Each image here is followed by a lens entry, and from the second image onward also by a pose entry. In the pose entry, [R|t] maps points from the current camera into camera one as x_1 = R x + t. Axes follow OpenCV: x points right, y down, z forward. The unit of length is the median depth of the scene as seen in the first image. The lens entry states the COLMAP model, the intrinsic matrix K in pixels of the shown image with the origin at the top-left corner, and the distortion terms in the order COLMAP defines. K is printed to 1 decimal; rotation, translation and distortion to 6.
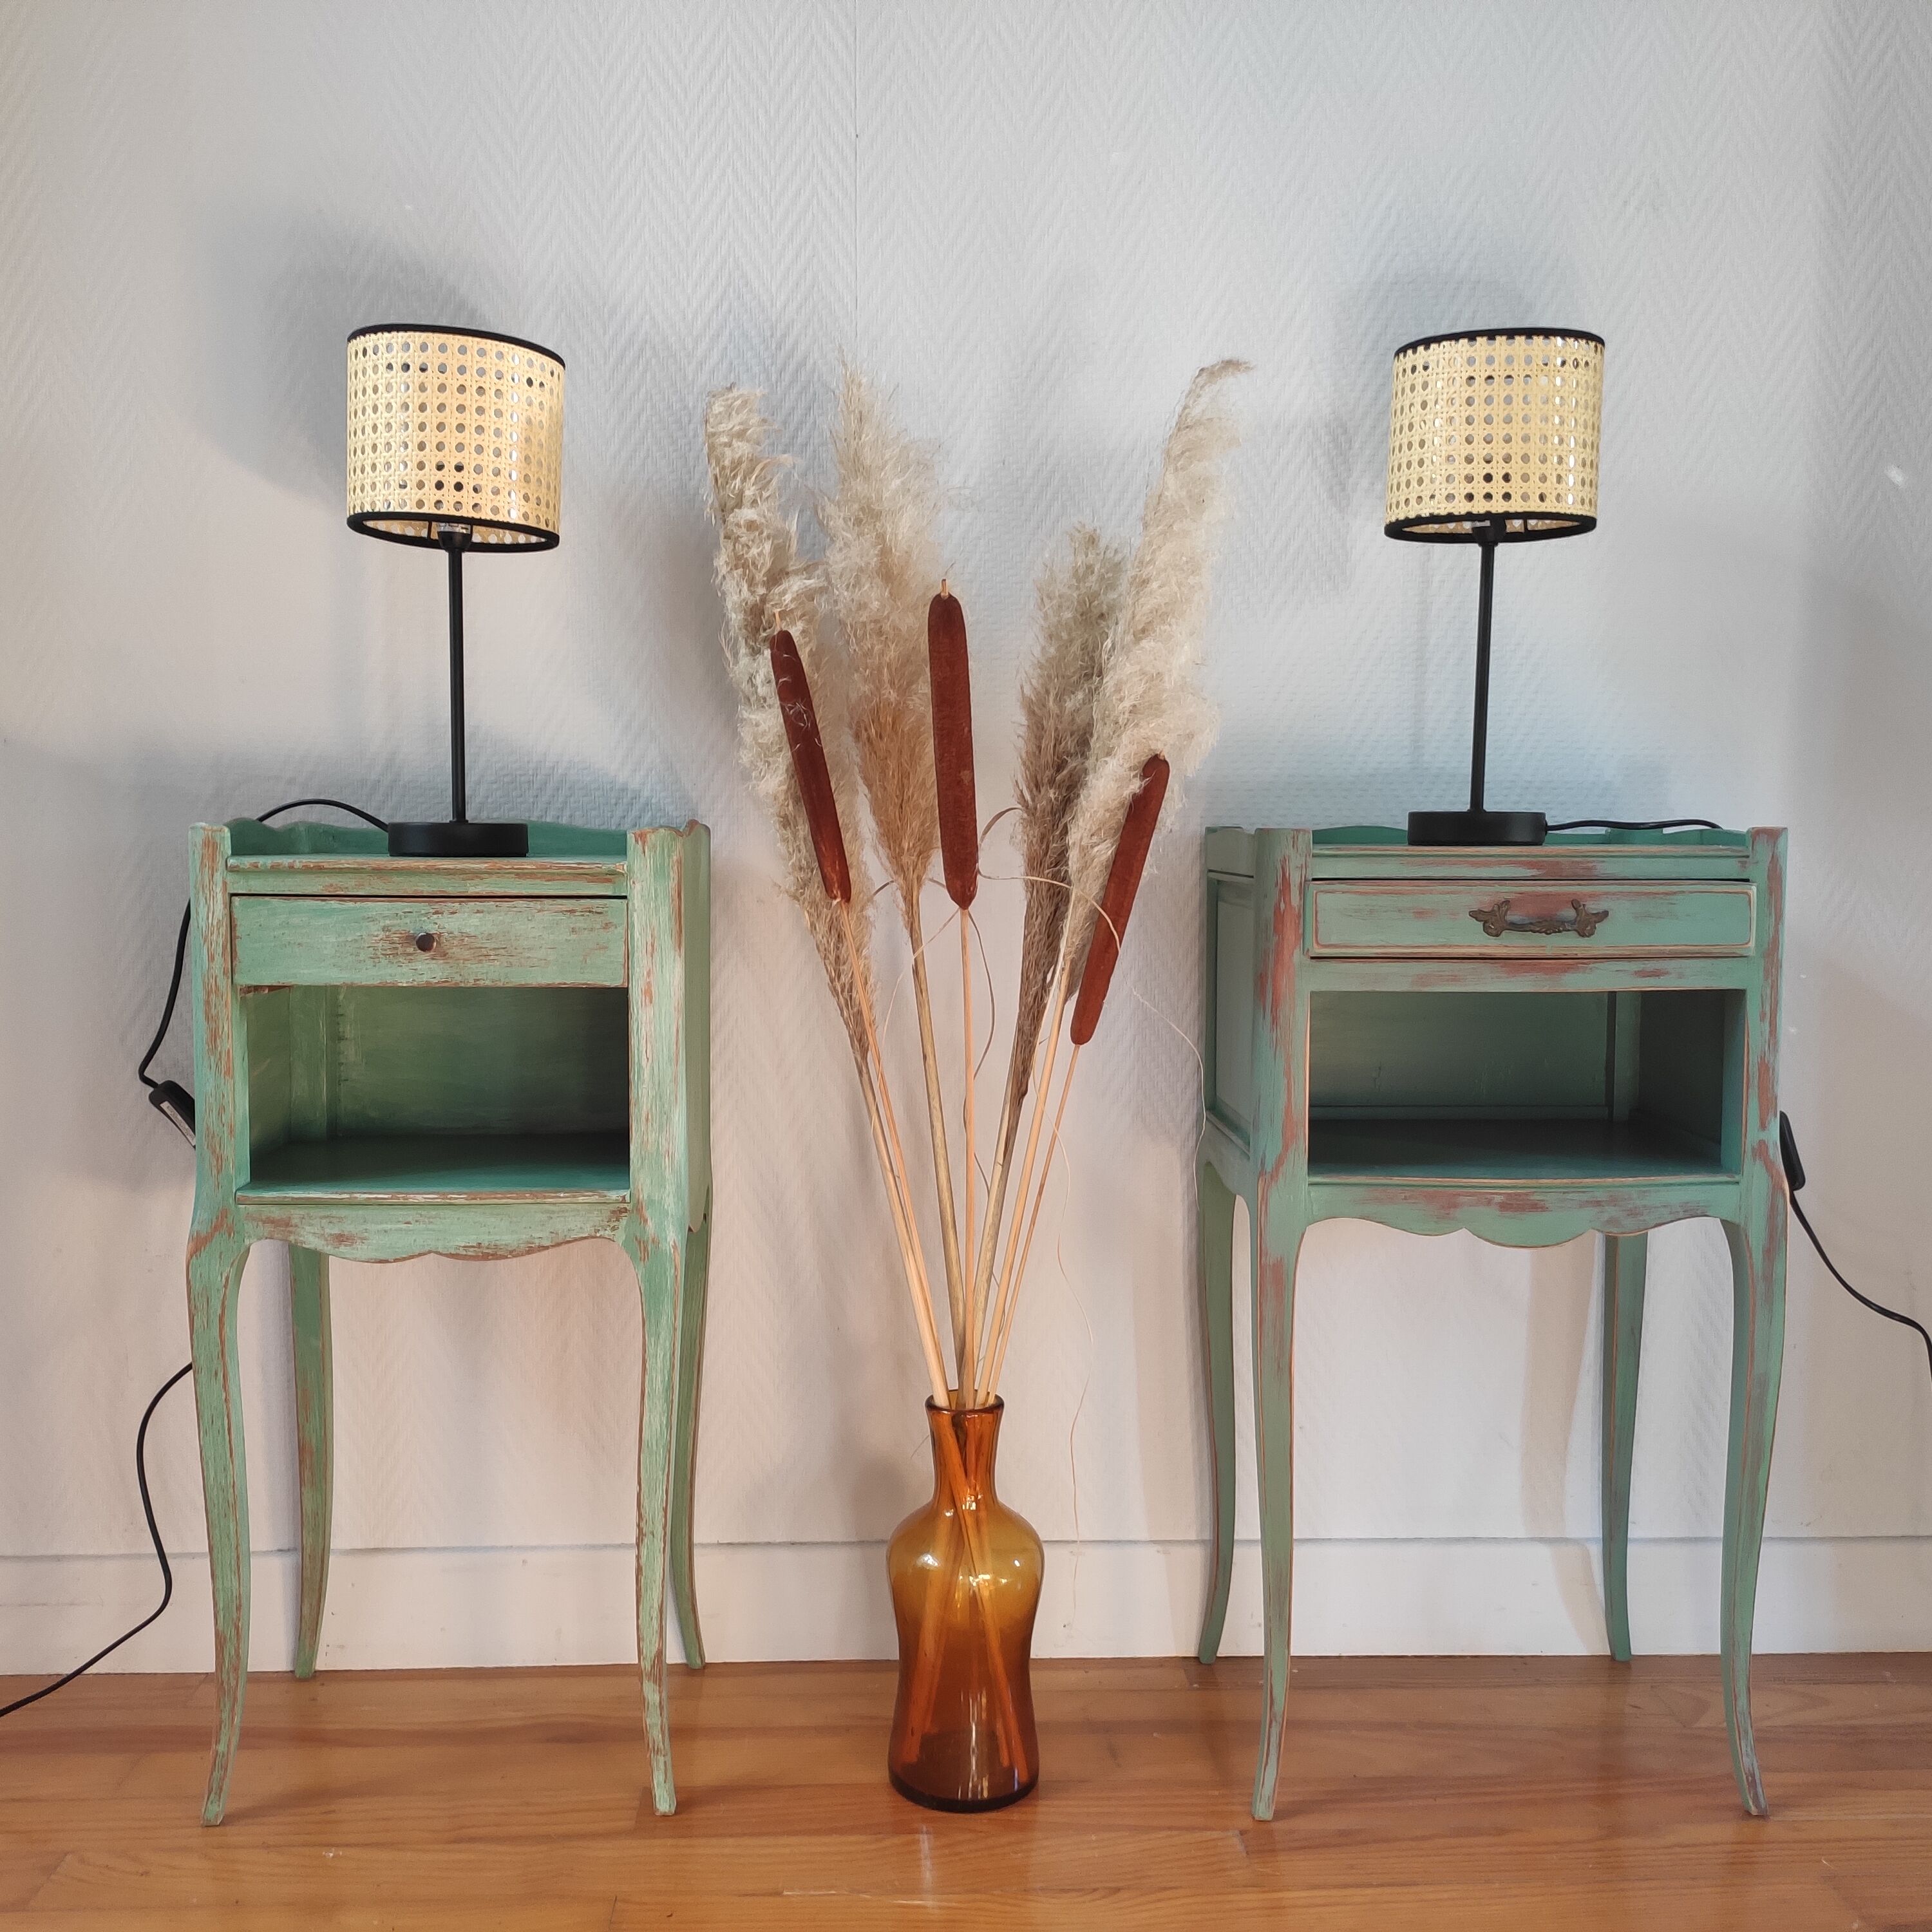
lens RADIAL K [[1931.3, 0, 967.6], [0, 1931.3, 976.6], [0, 0, 1]] dist [0.041324, 0.000000]
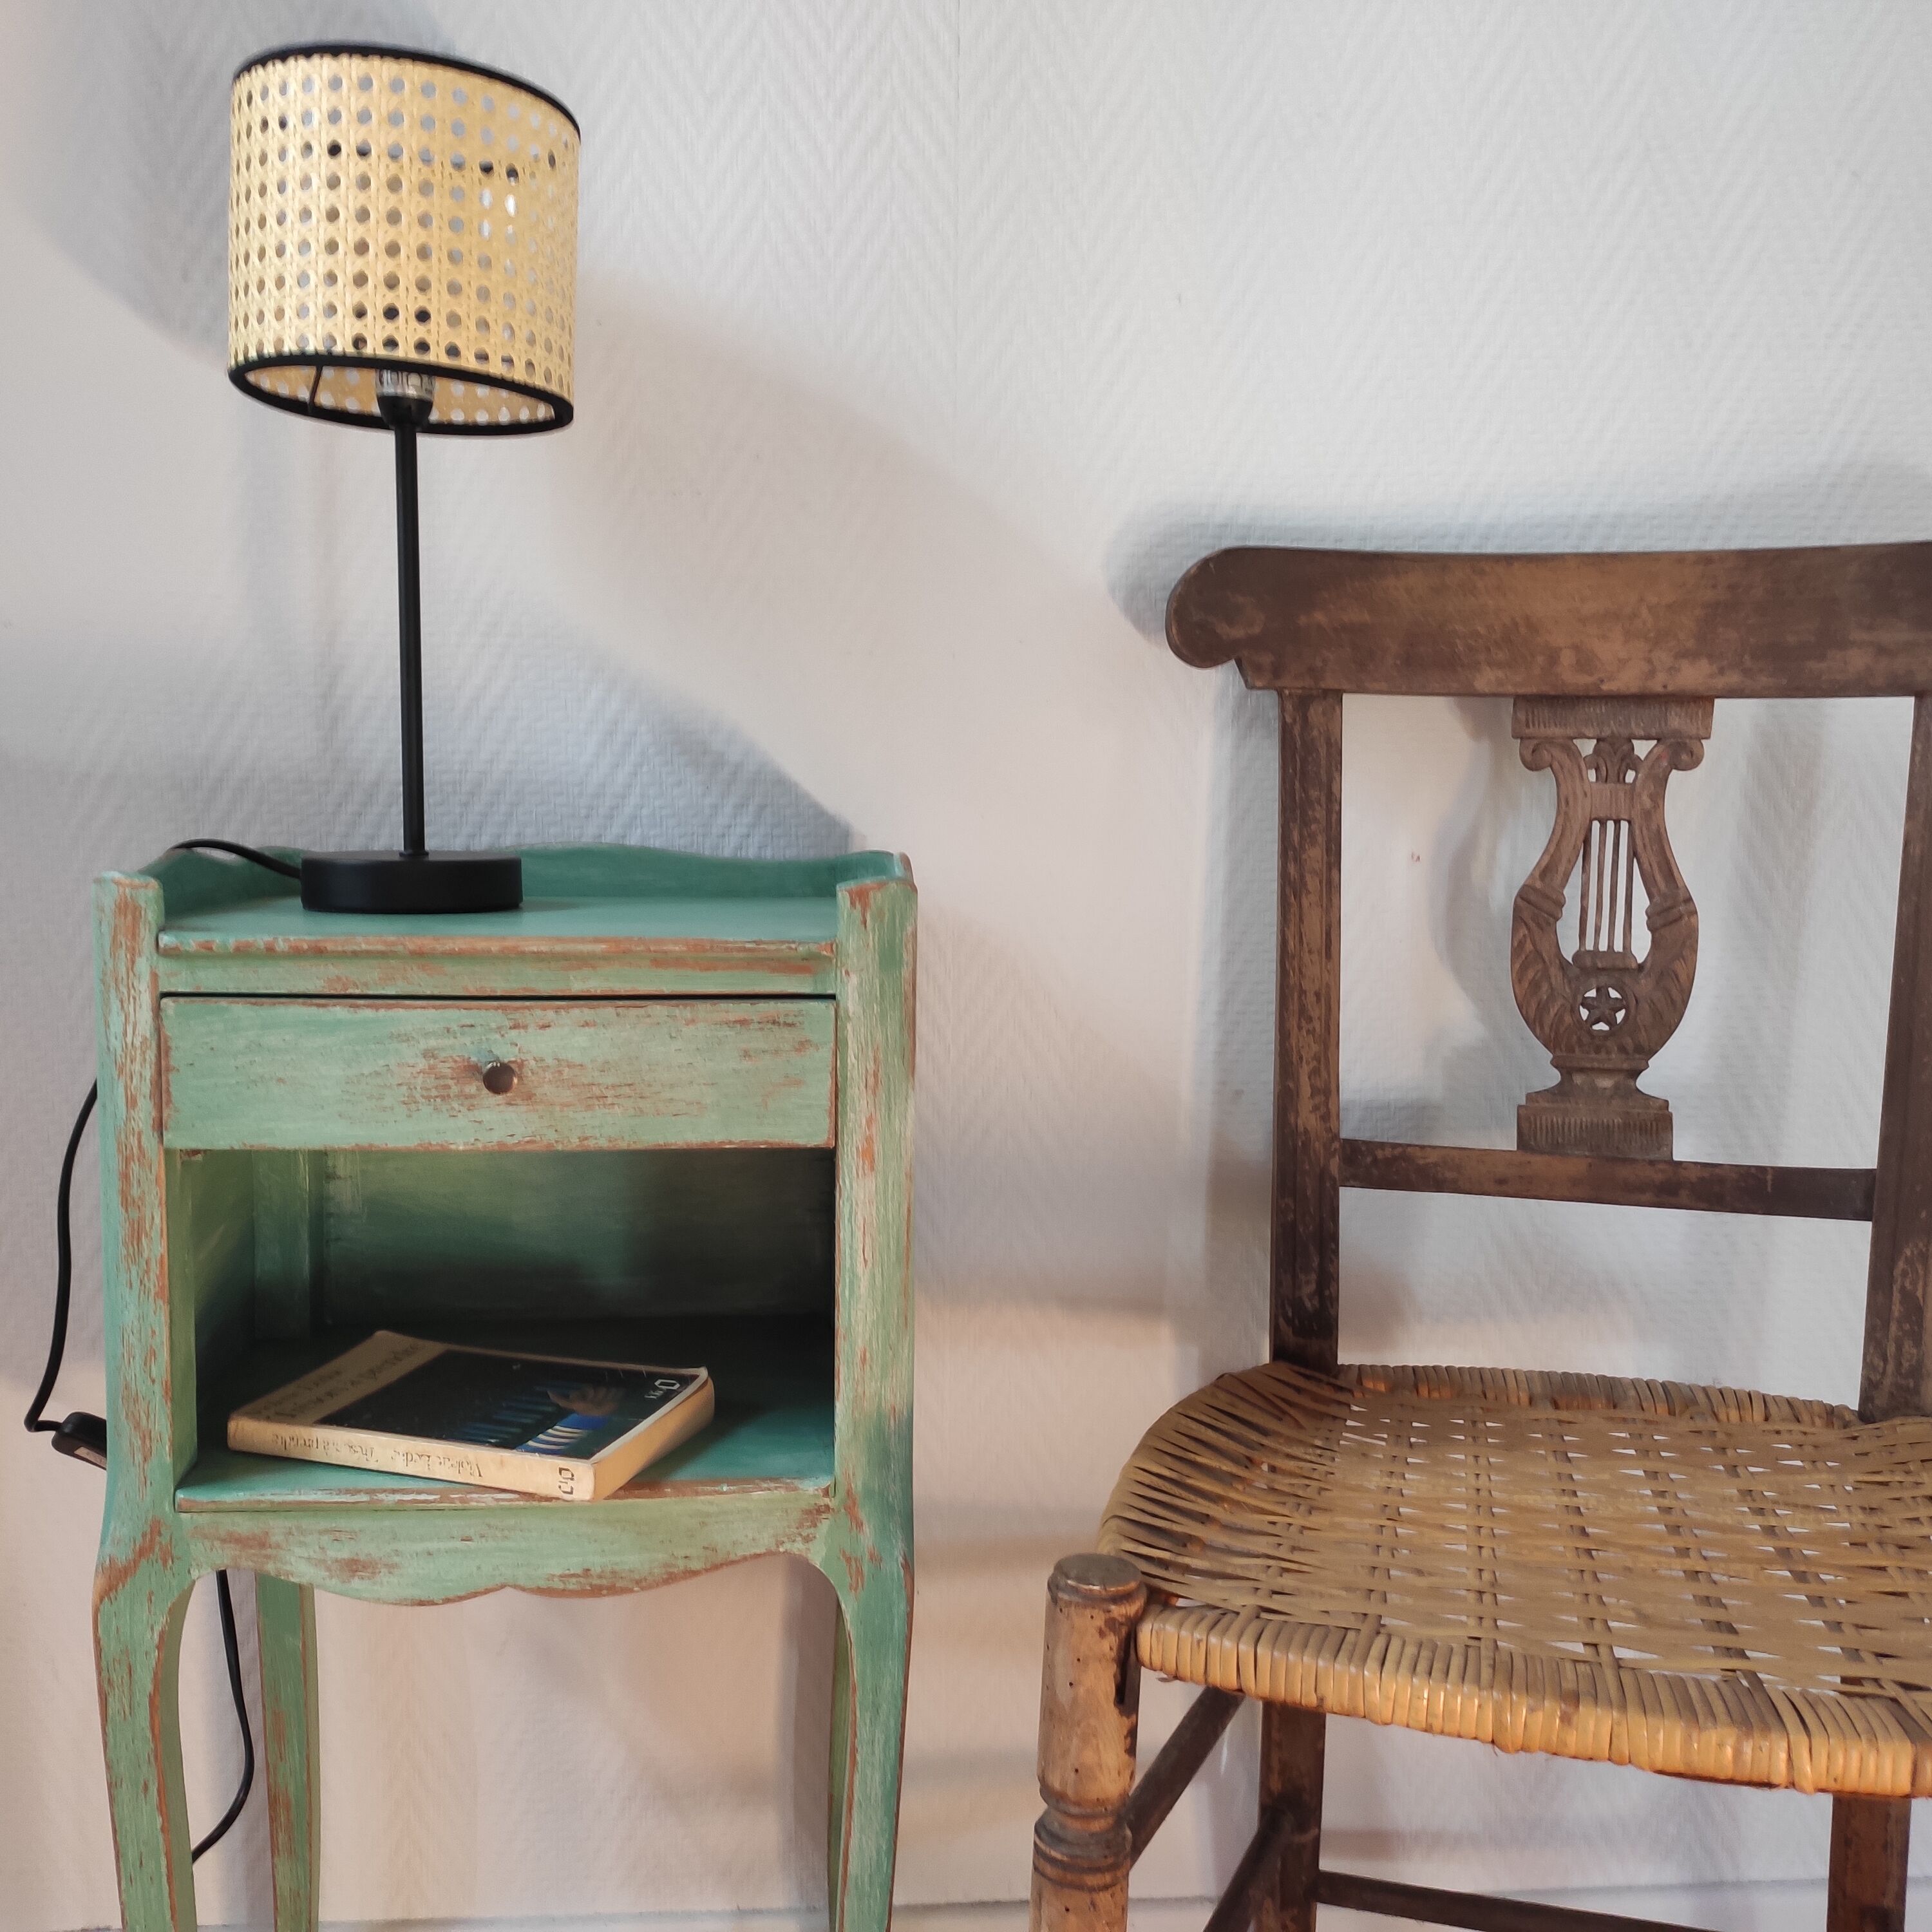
lens RADIAL K [[1931.3, 0, 969.8], [0, 1931.3, 967.5], [0, 0, 1]] dist [0.041324, 0.000000]
pose [[0.999160, 0.000223, 0.040972, -0.156008], [-0.001340, 0.999628, 0.027245, -0.065511], [-0.040950, -0.027277, 0.998789, 0.393408]]
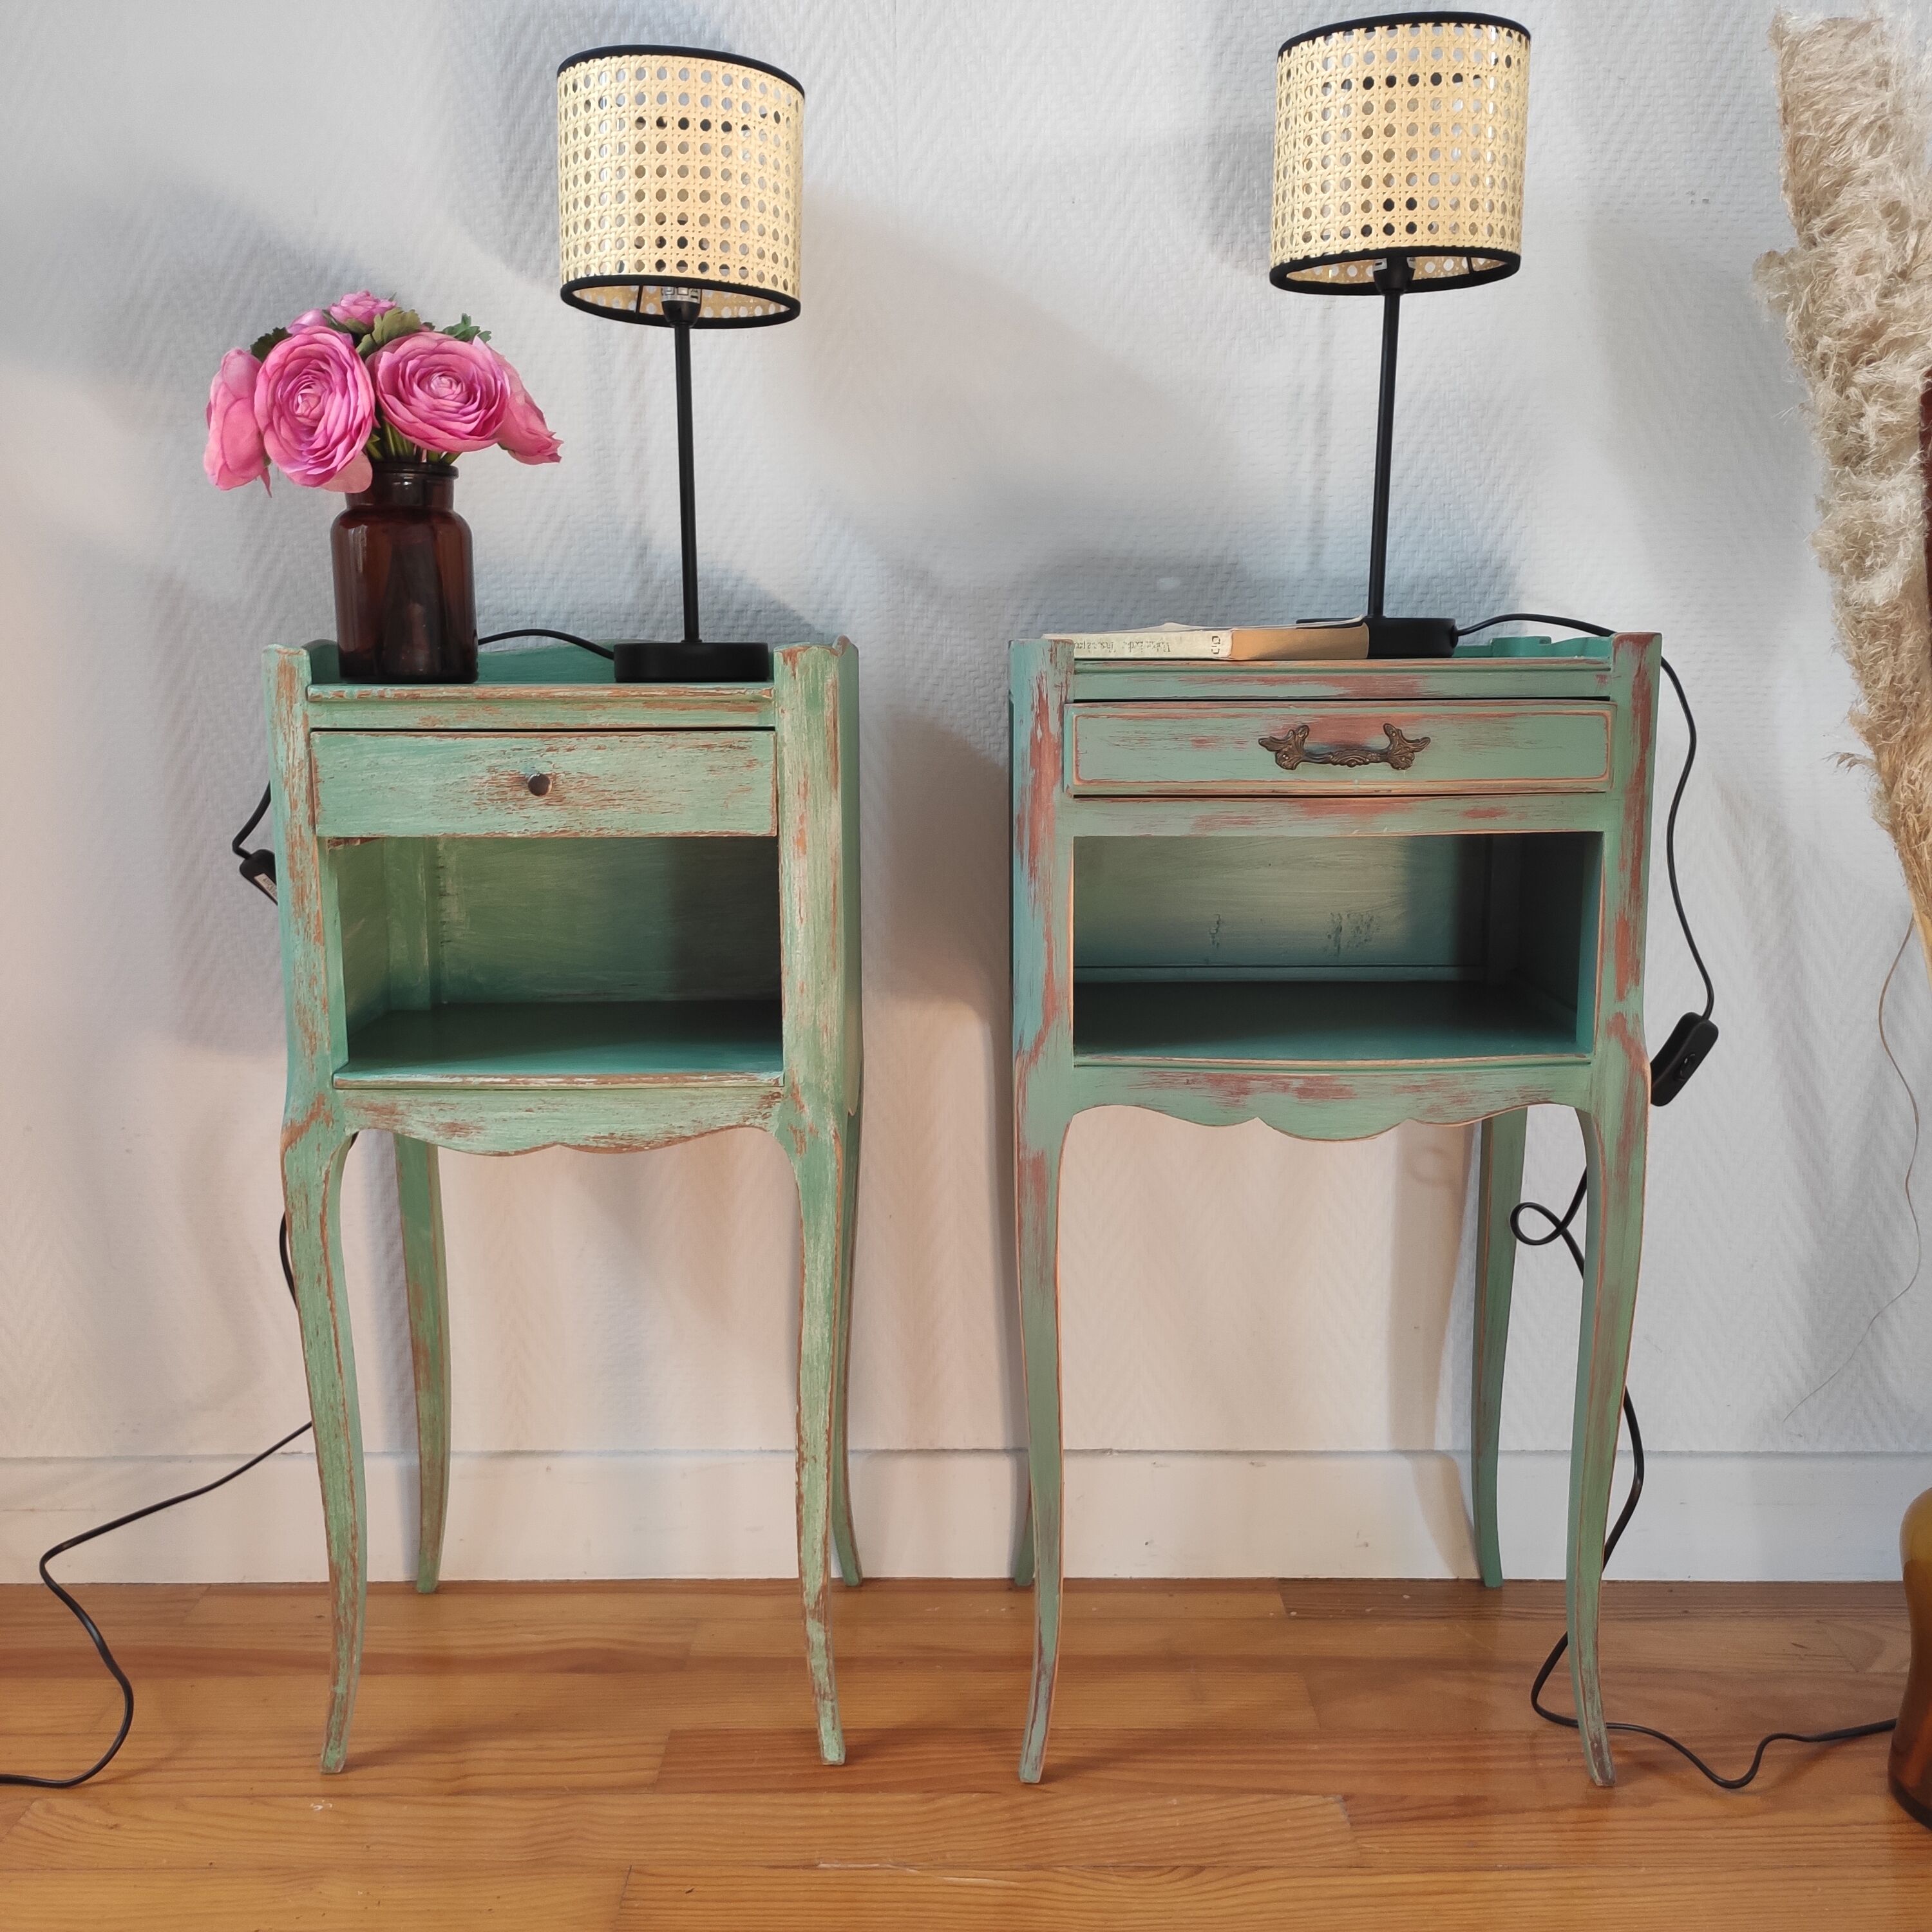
lens RADIAL K [[1931.3, 0, 970.7], [0, 1931.3, 976.6], [0, 0, 1]] dist [0.041324, 0.000000]
pose [[0.999170, -0.005783, -0.040329, -0.055989], [0.009340, 0.996025, 0.088580, -0.007142], [0.039656, -0.088883, 0.995252, 0.151836]]
